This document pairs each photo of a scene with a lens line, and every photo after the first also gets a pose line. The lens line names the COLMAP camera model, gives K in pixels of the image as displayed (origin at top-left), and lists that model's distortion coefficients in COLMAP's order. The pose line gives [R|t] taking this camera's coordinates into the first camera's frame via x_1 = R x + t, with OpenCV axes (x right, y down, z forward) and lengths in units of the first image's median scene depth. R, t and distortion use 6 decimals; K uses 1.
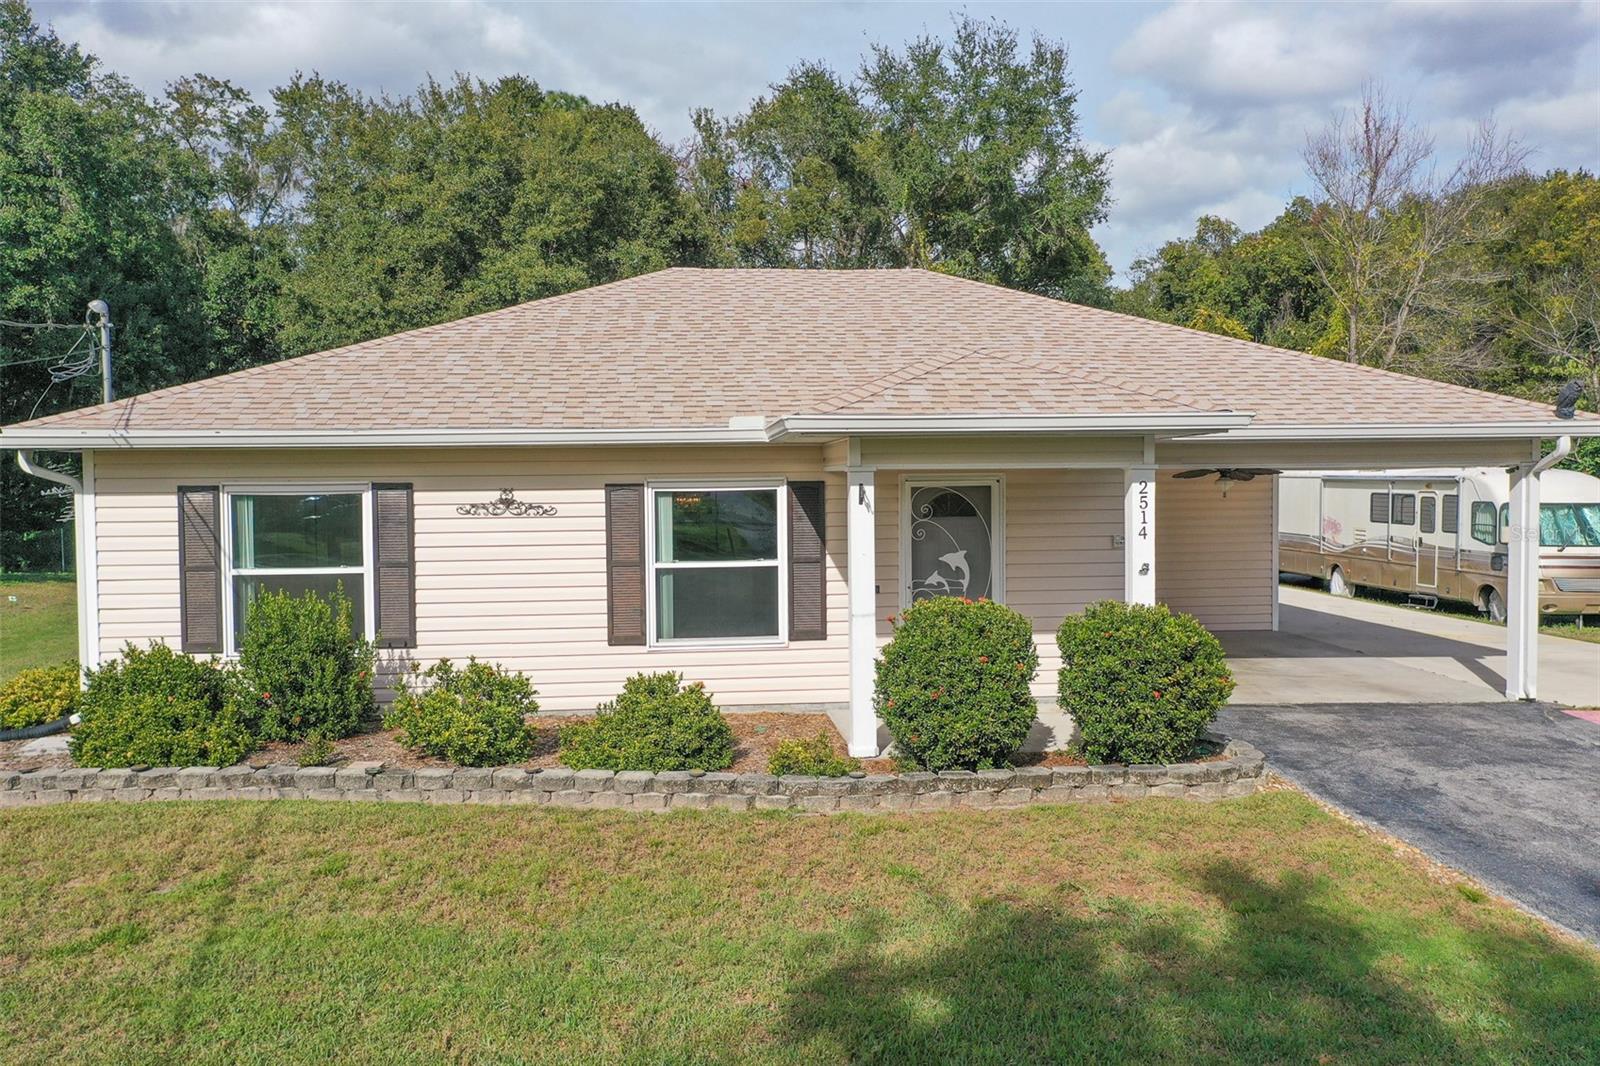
lens RADIAL K [[1205.2, 0, 794.0], [0, 1205.2, 533.4], [0, 0, 1]] dist [-0.016300, 0.000410]
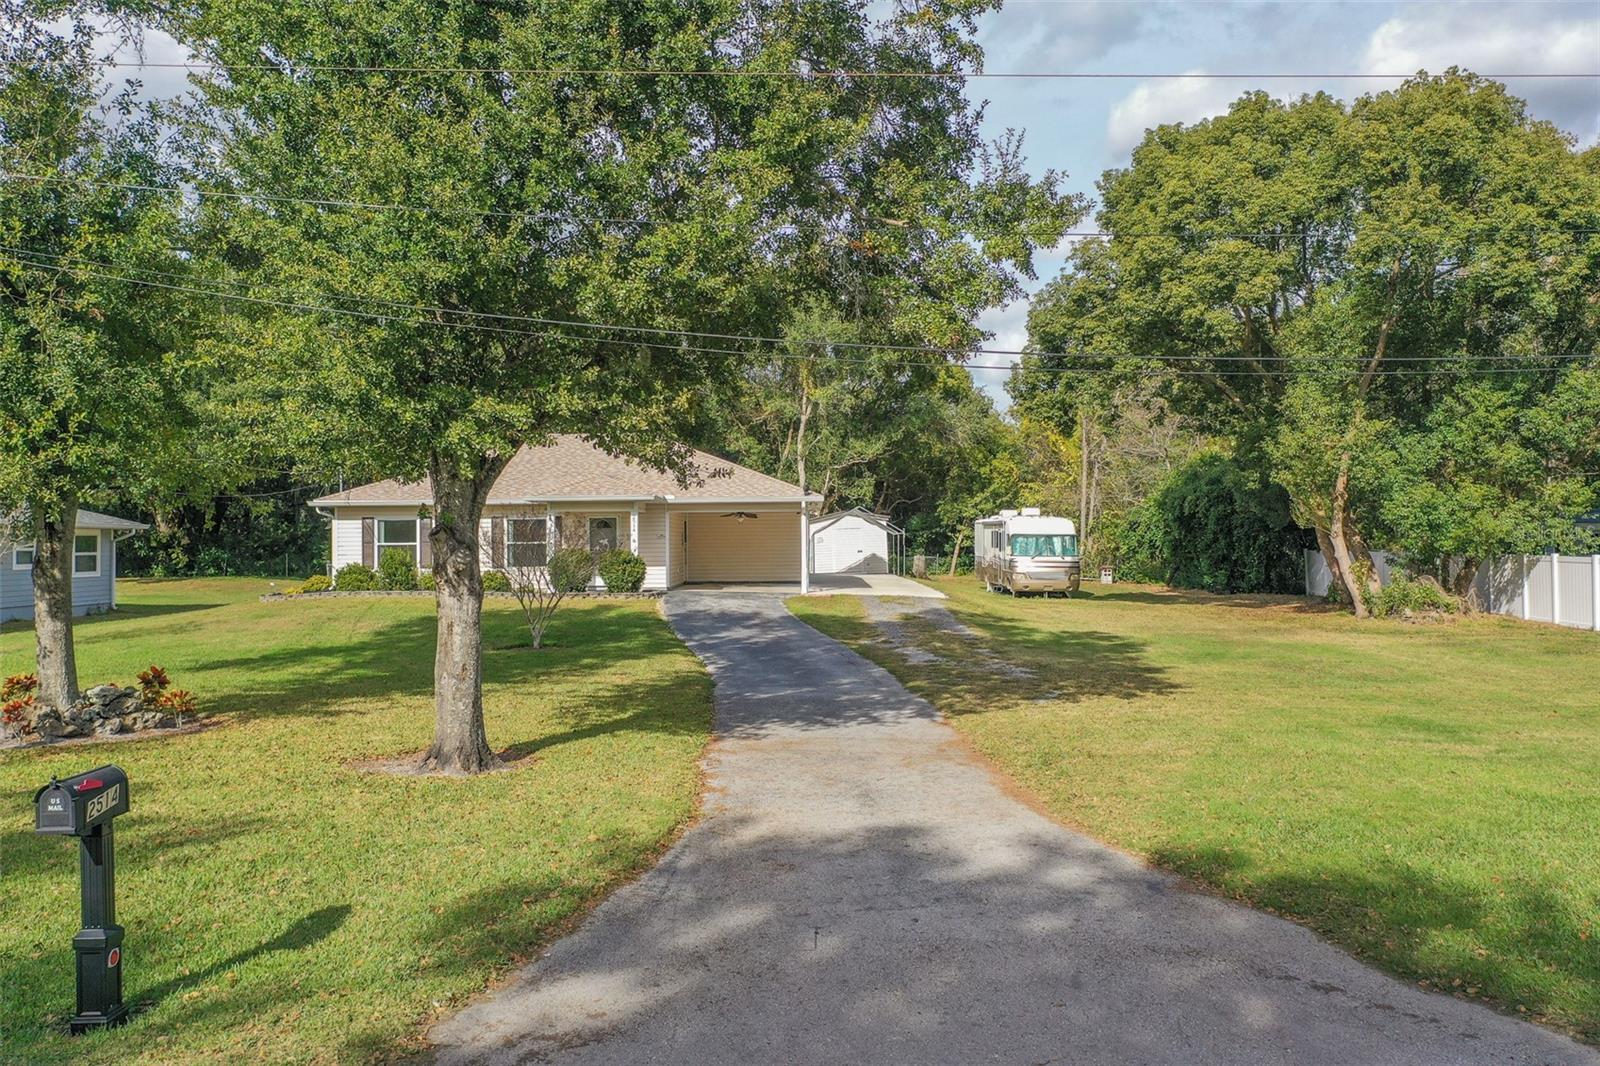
lens RADIAL K [[1278.7, 0, 802.2], [0, 1278.7, 535.7], [0, 0, 1]] dist [0.010218, -0.005593]
pose [[0.993448, 0.000190, -0.114284, 1.024600], [-0.008156, 0.997567, -0.069240, 0.229964], [0.113993, 0.069718, 0.991032, -2.204148]]
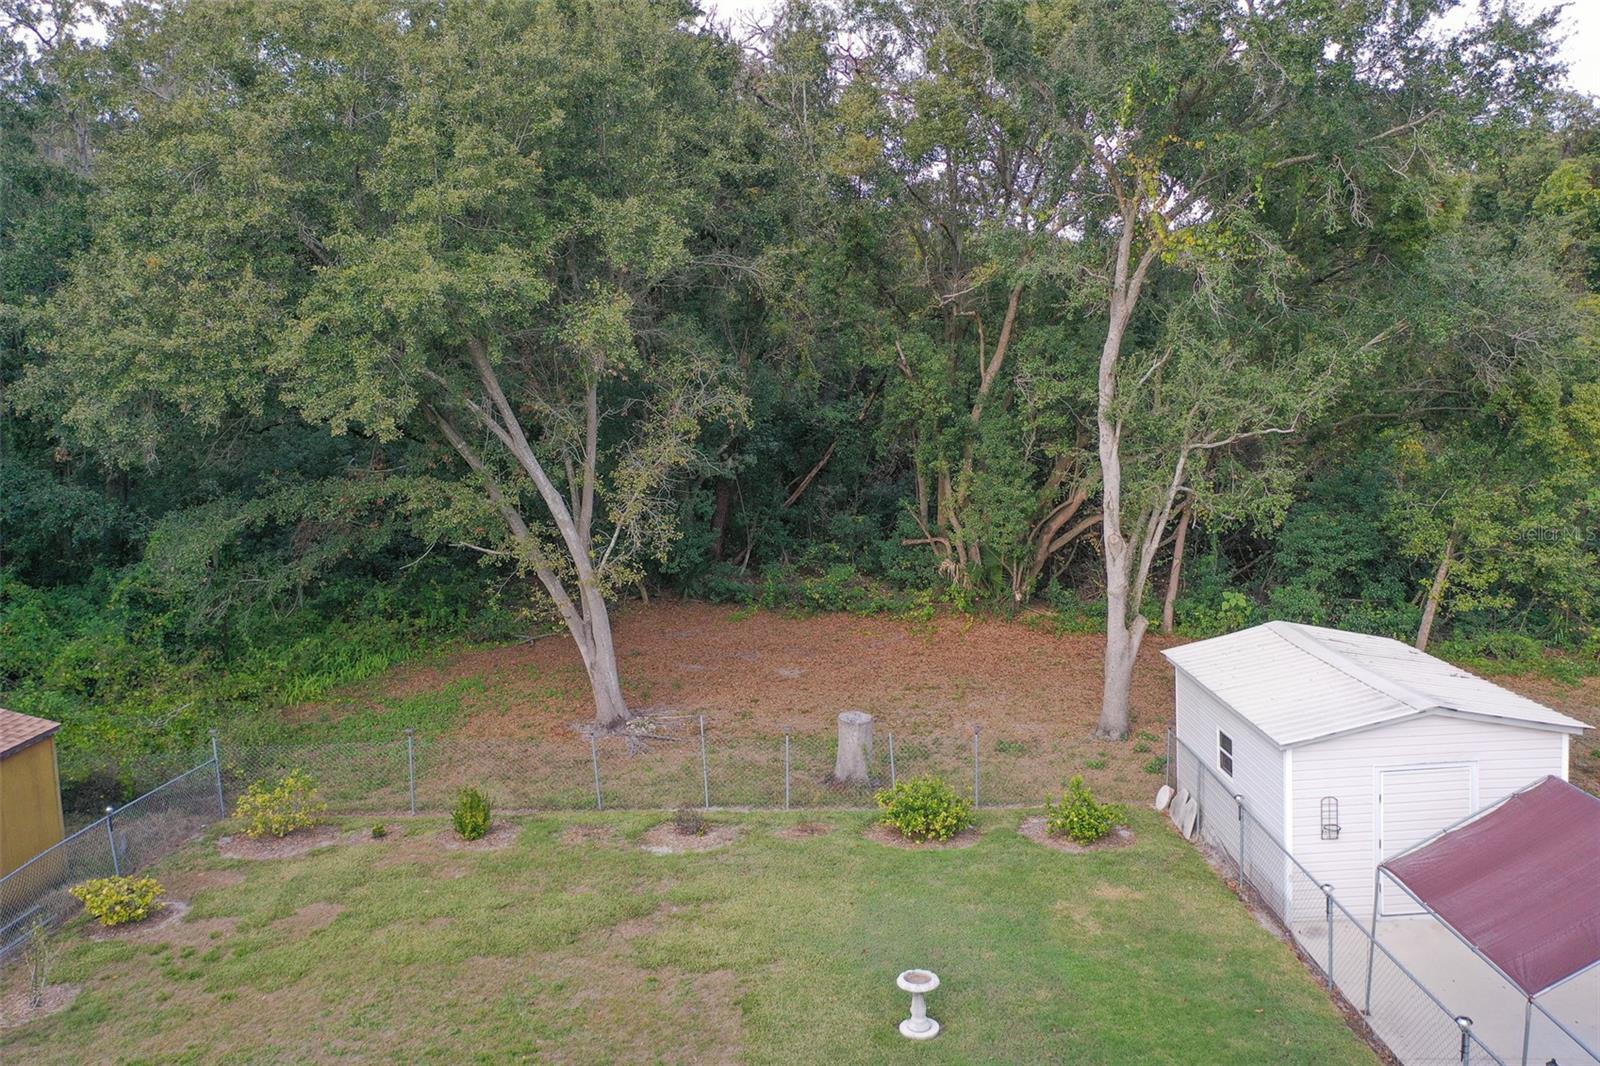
lens RADIAL K [[1278.7, 0, 784.0], [0, 1278.7, 598.4], [0, 0, 1]] dist [0.010218, -0.005593]
pose [[0.992091, 0.019386, -0.124014, 0.074909], [-0.003422, 0.991812, 0.127660, -0.535855], [0.125474, -0.126226, 0.984034, 1.570130]]
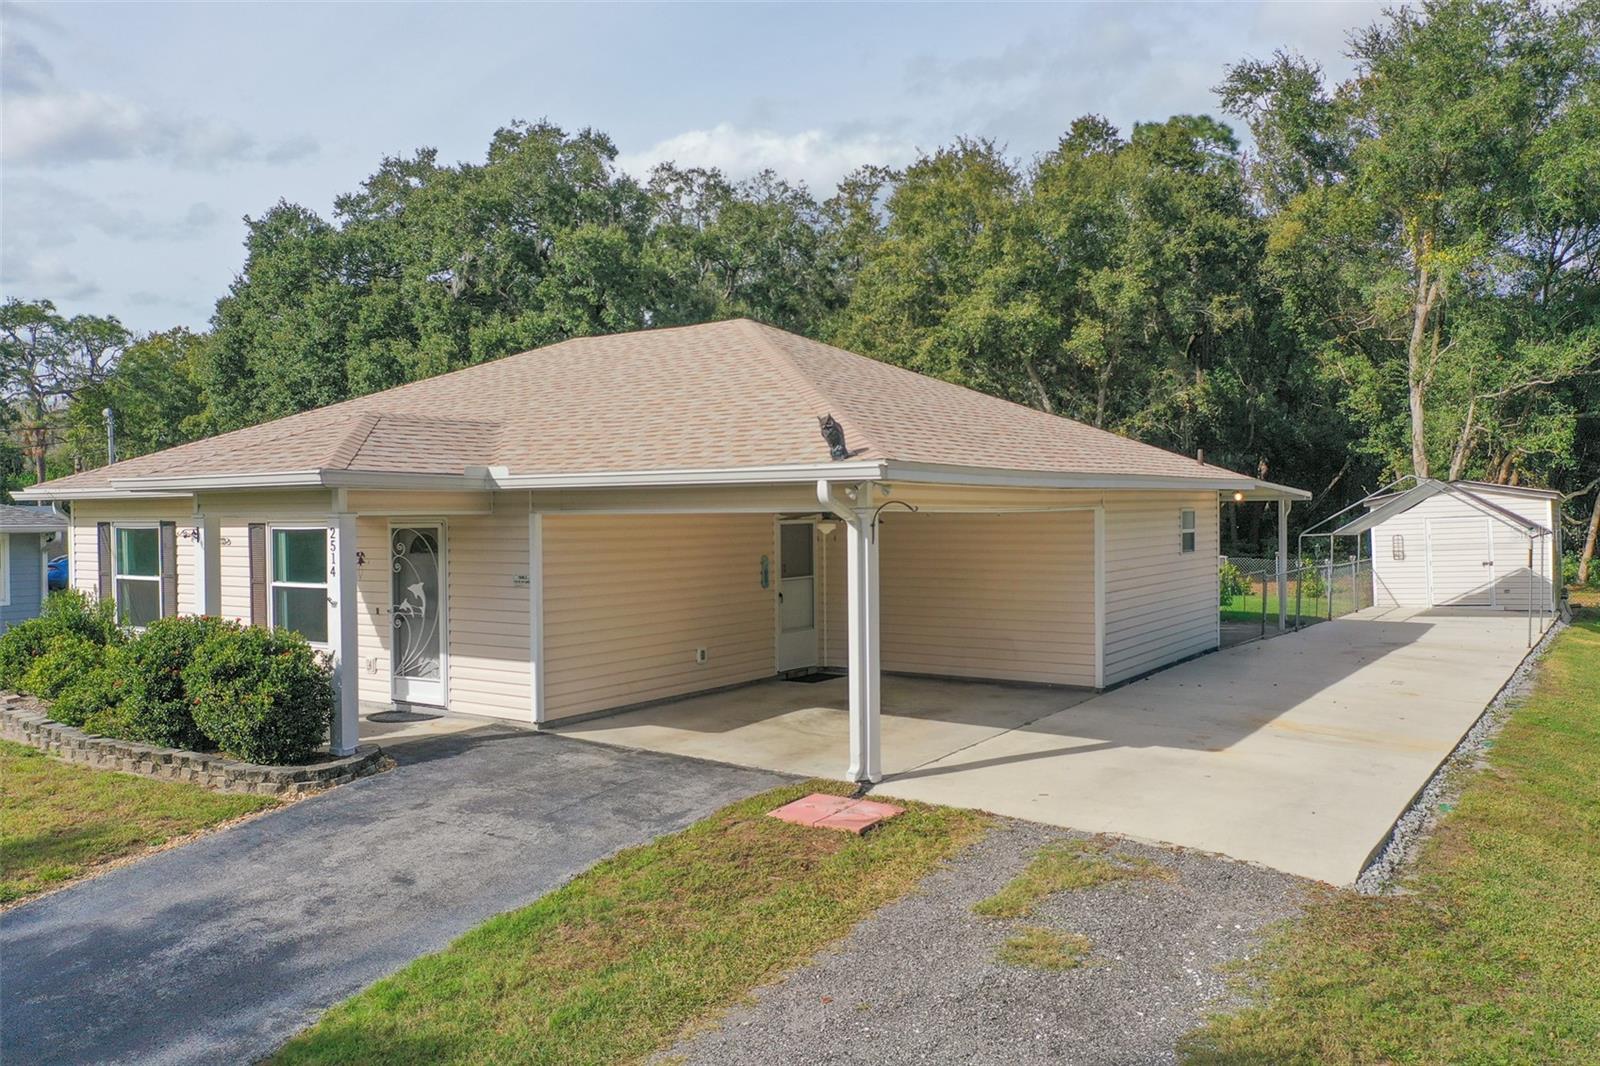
lens RADIAL K [[1278.7, 0, 795.6], [0, 1278.7, 532.1], [0, 0, 1]] dist [0.010218, -0.005593]
pose [[0.773083, 0.013092, -0.634170, 1.220369], [-0.039976, 0.998805, -0.028113, -0.014217], [0.633044, 0.047086, 0.772682, 0.260673]]
